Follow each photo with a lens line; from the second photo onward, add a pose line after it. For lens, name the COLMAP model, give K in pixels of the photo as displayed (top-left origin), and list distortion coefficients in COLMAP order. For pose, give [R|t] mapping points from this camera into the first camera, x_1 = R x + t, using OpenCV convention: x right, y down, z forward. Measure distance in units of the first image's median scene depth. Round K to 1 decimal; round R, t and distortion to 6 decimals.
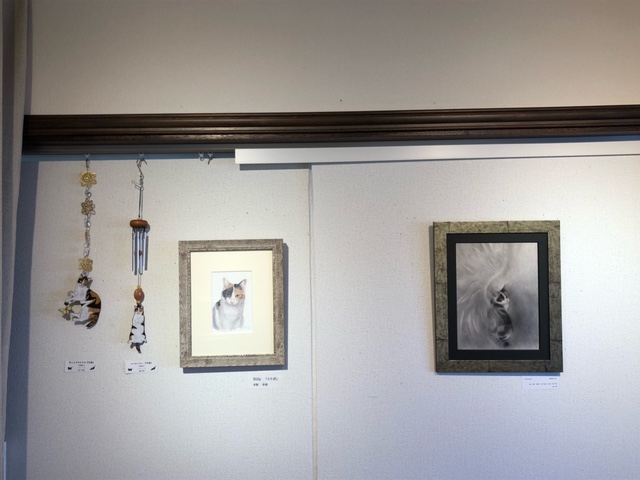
lens RADIAL K [[529.9, 0, 319.7], [0, 529.9, 239.7], [0, 0, 1]] dist [0.029461, -0.034341]
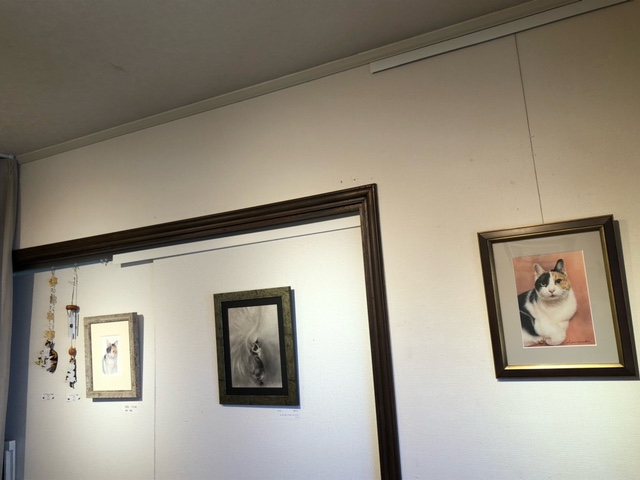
lens RADIAL K [[529.9, 0, 320.8], [0, 529.9, 239.7], [0, 0, 1]] dist [0.029461, -0.034341]
pose [[0.895019, -0.113803, -0.431265, 1.083664], [0.083832, 0.992591, -0.087947, -0.028886], [0.438079, 0.042560, 0.897928, -0.133858]]
